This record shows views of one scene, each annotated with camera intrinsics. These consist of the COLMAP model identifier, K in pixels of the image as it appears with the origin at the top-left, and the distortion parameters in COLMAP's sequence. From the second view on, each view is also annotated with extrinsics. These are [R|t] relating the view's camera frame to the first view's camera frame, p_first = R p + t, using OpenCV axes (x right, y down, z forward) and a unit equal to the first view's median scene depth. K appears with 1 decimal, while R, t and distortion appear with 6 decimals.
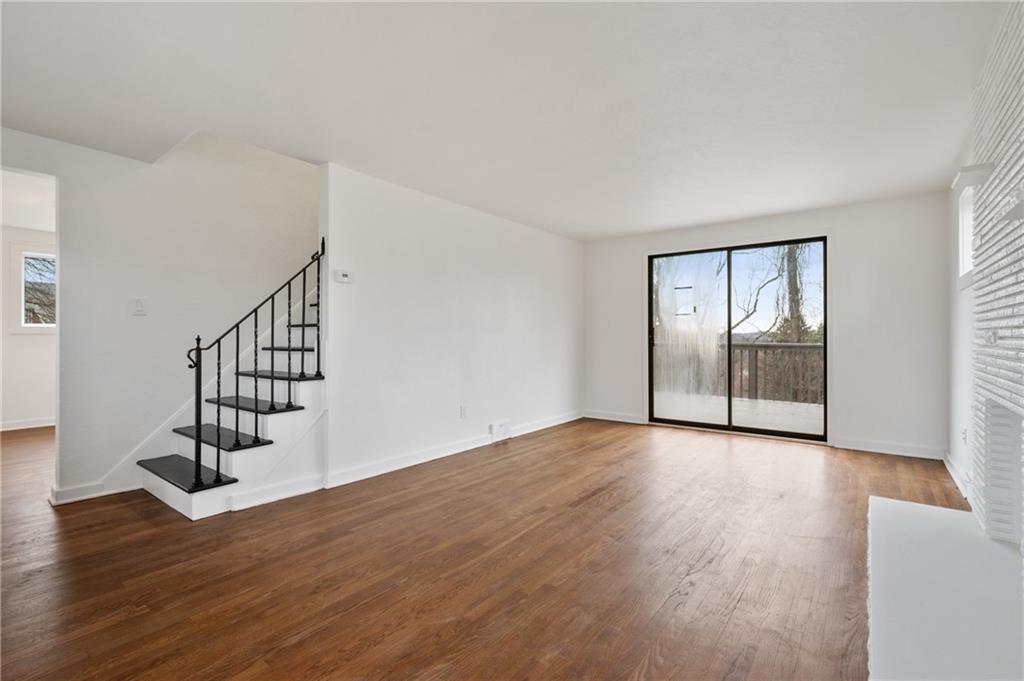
lens RADIAL K [[465.3, 0, 513.6], [0, 465.3, 335.0], [0, 0, 1]] dist [0.002612, 0.000450]
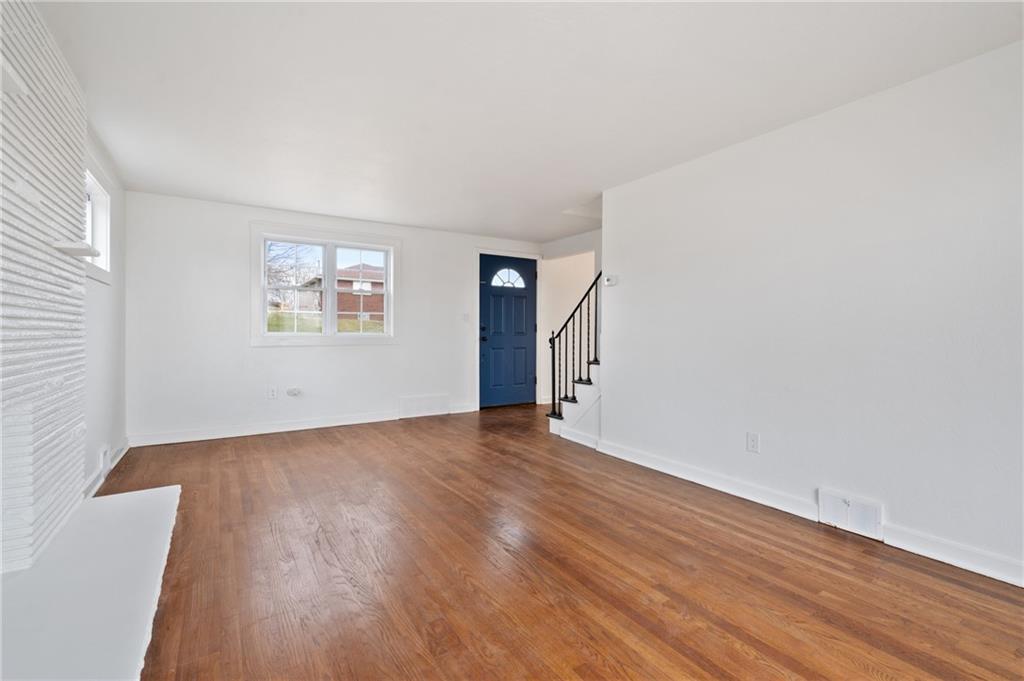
lens RADIAL K [[465.3, 0, 513.6], [0, 465.3, 335.0], [0, 0, 1]] dist [0.002612, 0.000450]
pose [[-0.342925, 0.002937, -0.939358, 0.765176], [-0.001798, 0.999991, 0.003783, 0.009698], [0.939361, 0.002987, -0.342916, 1.081422]]
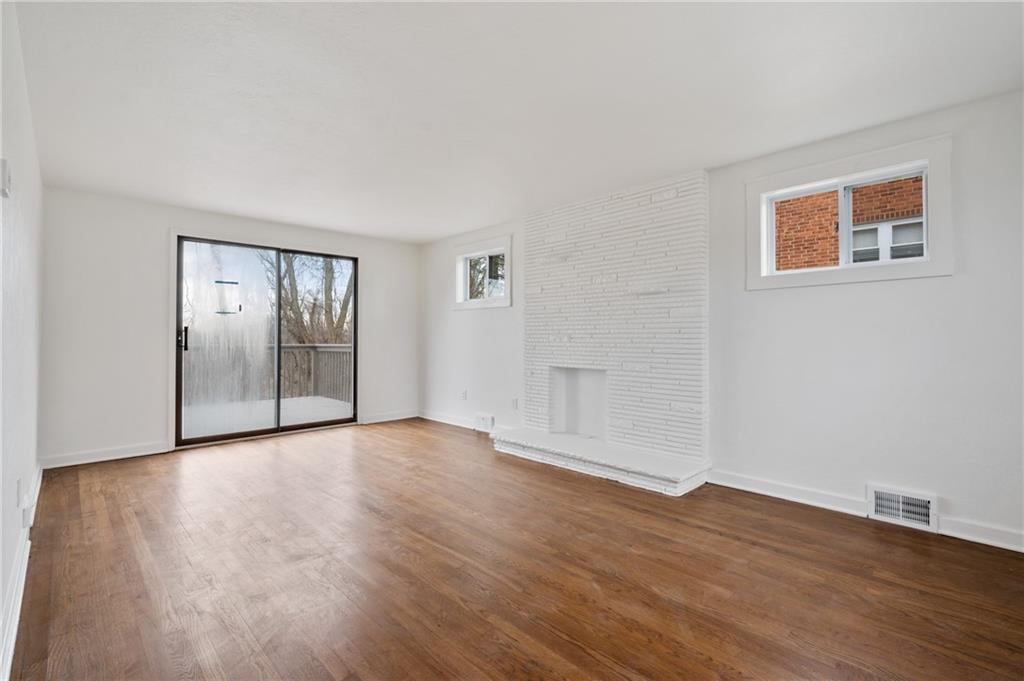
lens RADIAL K [[465.3, 0, 513.6], [0, 465.3, 335.0], [0, 0, 1]] dist [0.002612, 0.000450]
pose [[0.139462, 0.004533, 0.990217, -0.625104], [-0.002545, 0.999988, -0.004220, 0.000024], [-0.990224, -0.001932, 0.139472, 0.500430]]
